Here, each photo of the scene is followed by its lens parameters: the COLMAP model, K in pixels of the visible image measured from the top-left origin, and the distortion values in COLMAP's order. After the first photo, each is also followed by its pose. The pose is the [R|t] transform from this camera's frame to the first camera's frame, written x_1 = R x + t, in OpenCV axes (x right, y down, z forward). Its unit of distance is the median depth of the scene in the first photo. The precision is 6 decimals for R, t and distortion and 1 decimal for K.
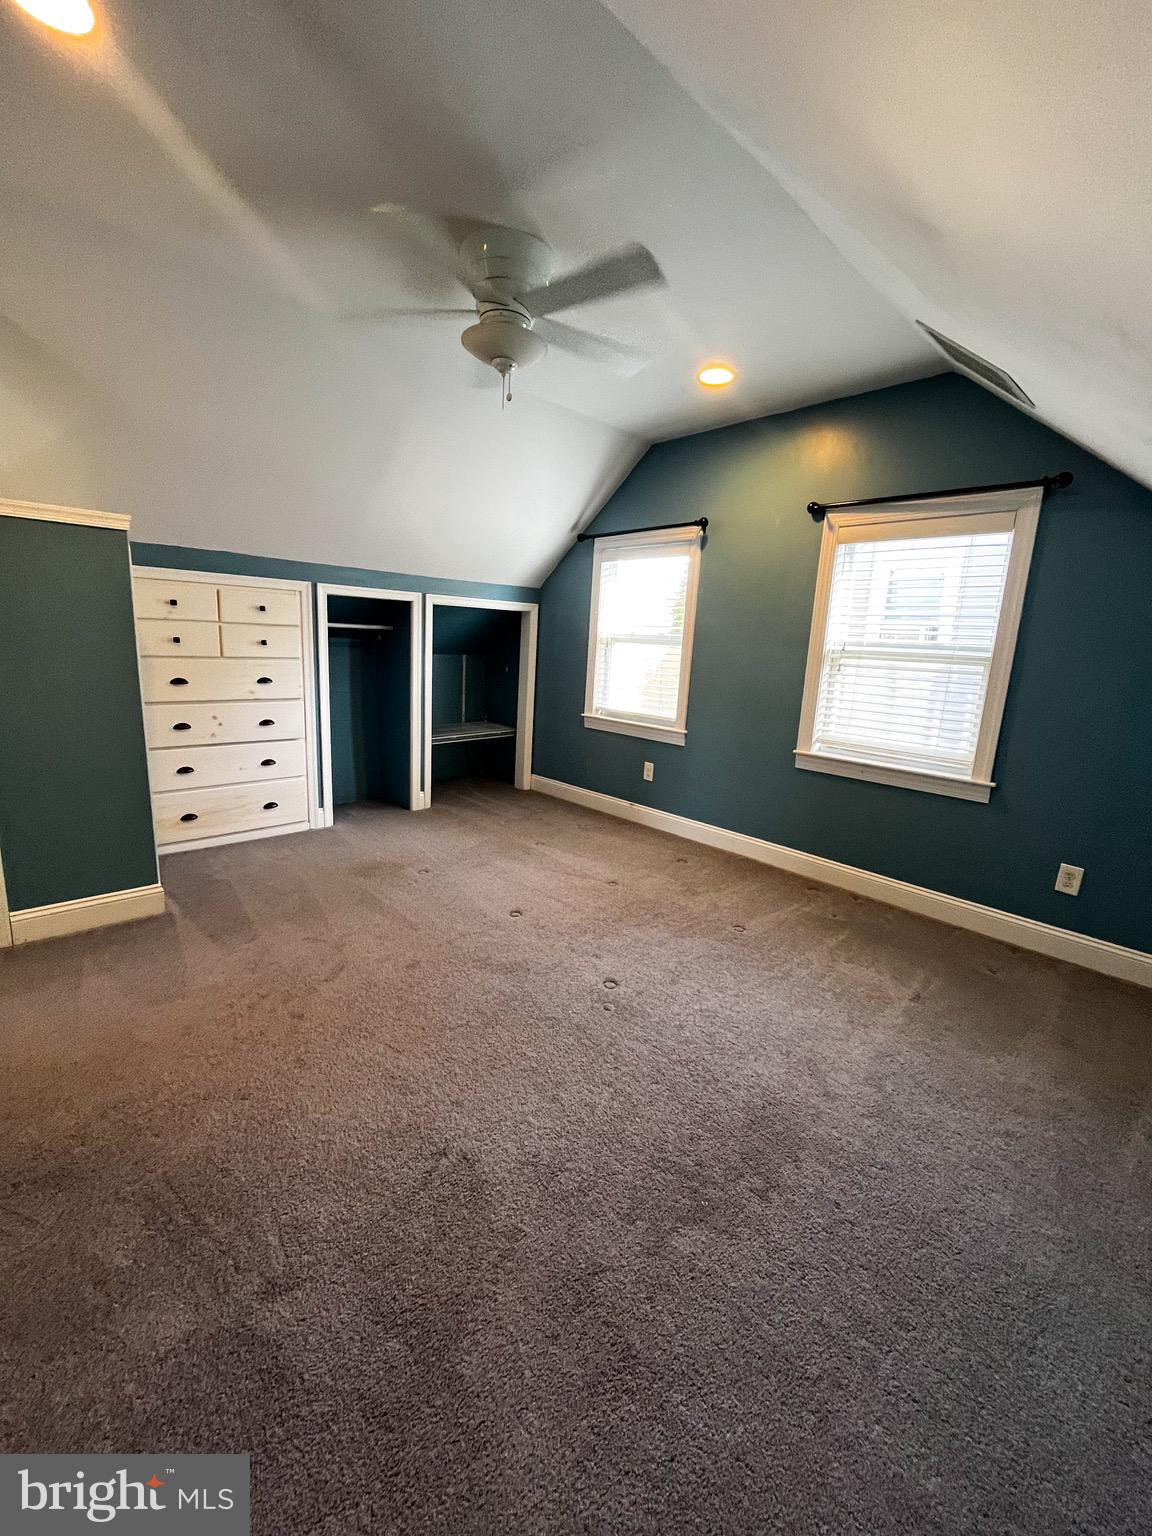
lens RADIAL K [[617.6, 0, 576.0], [0, 617.6, 768.0], [0, 0, 1]] dist [-0.002614, -0.000056]
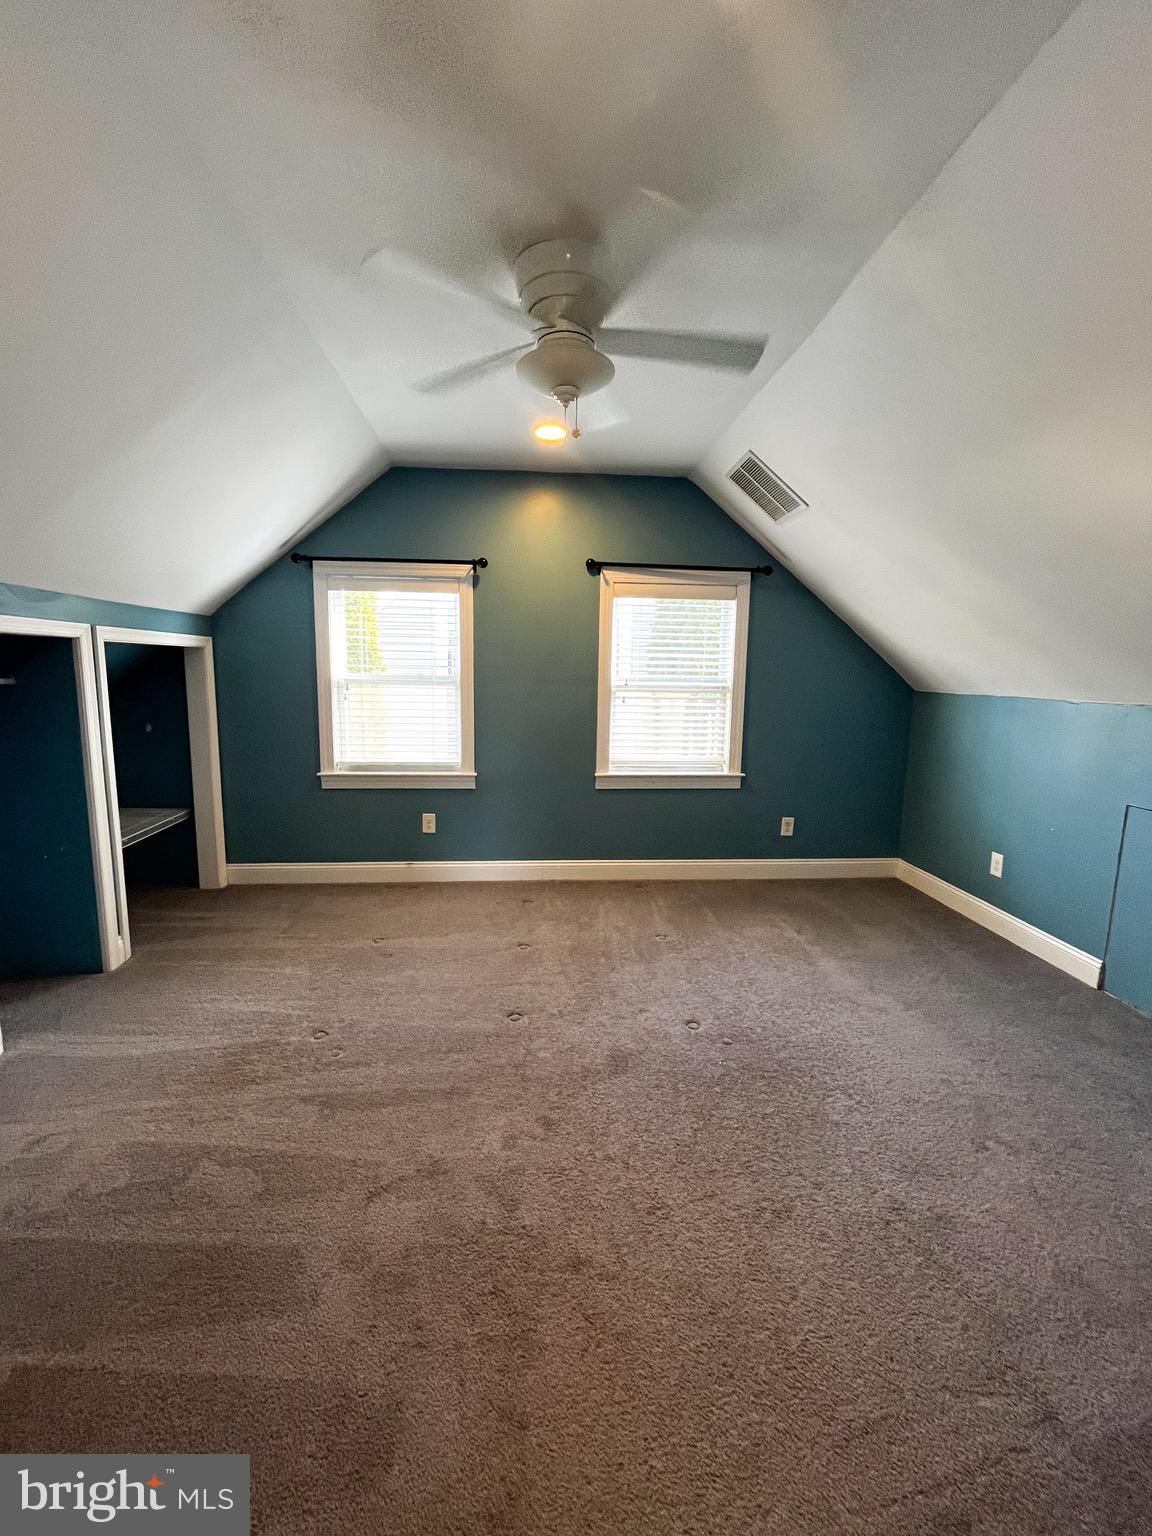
lens RADIAL K [[617.6, 0, 576.0], [0, 617.6, 768.0], [0, 0, 1]] dist [-0.002614, -0.000056]
pose [[0.633096, -0.156584, 0.758071, -0.514796], [0.173117, 0.983162, 0.058500, -0.109831], [-0.754467, 0.094199, 0.649543, 0.285644]]
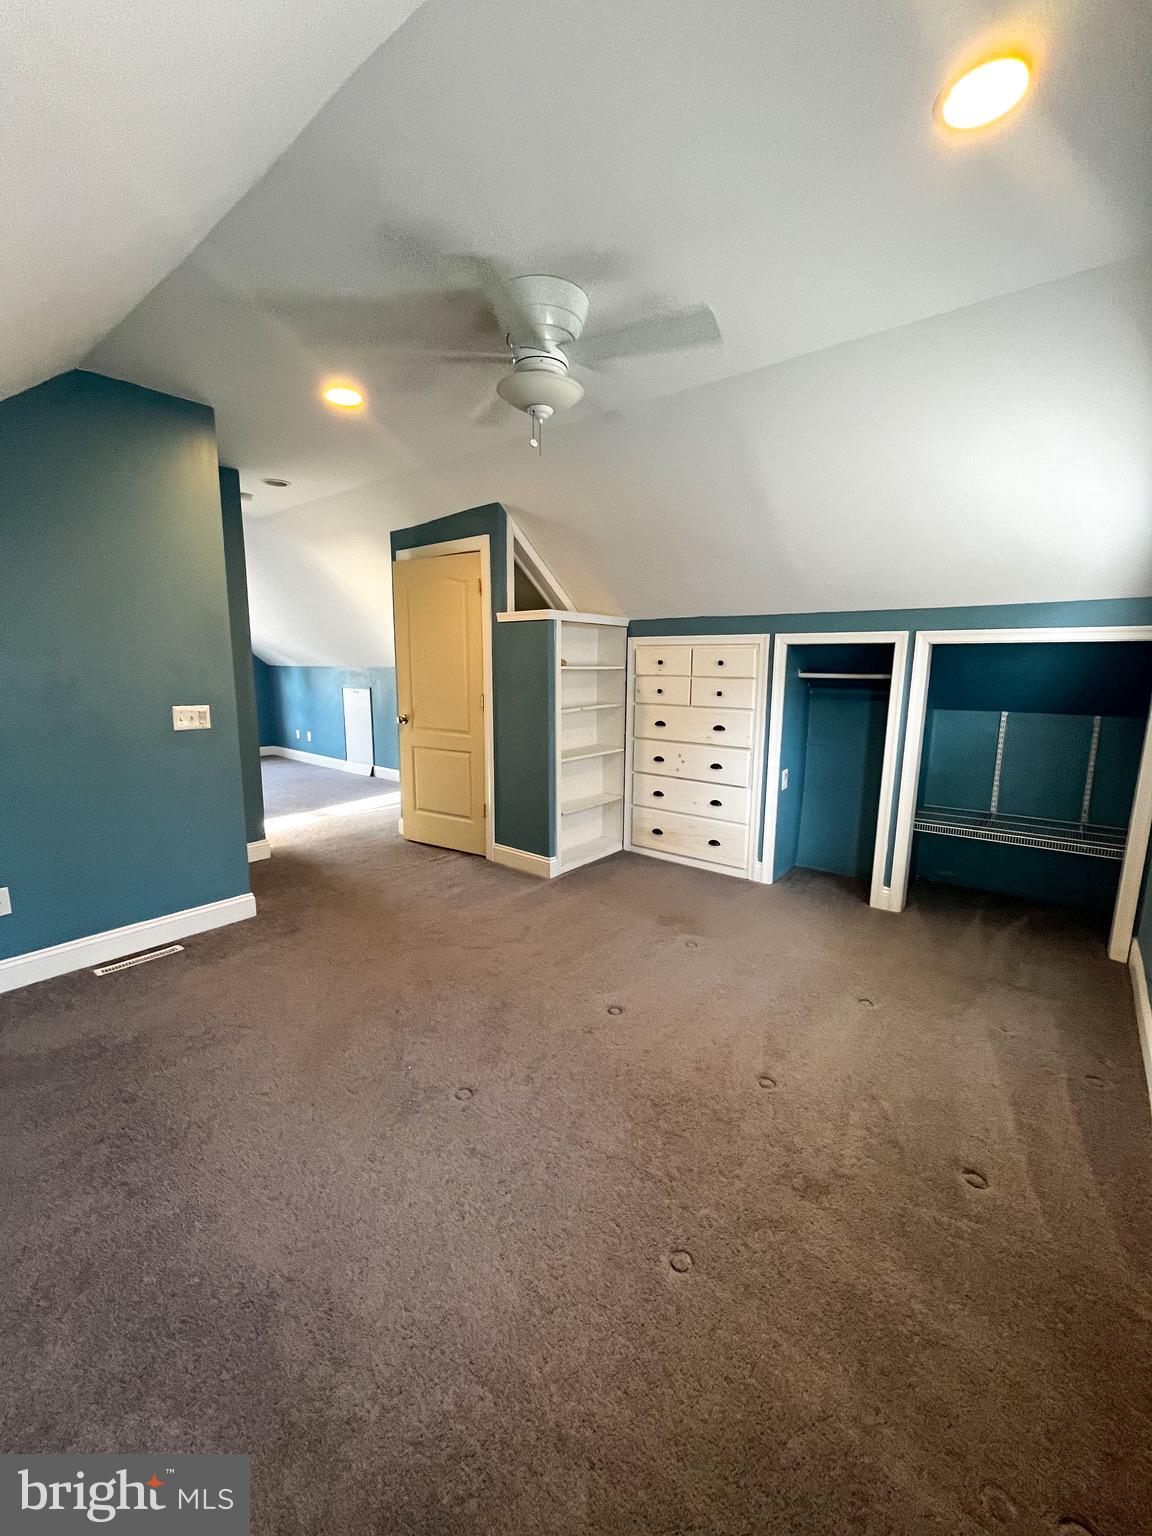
lens RADIAL K [[617.6, 0, 576.0], [0, 617.6, 768.0], [0, 0, 1]] dist [-0.002614, -0.000056]
pose [[0.128526, 0.120563, -0.984350, 0.554814], [-0.203998, 0.974570, 0.092729, -0.124765], [0.970498, 0.188887, 0.149852, 0.615343]]
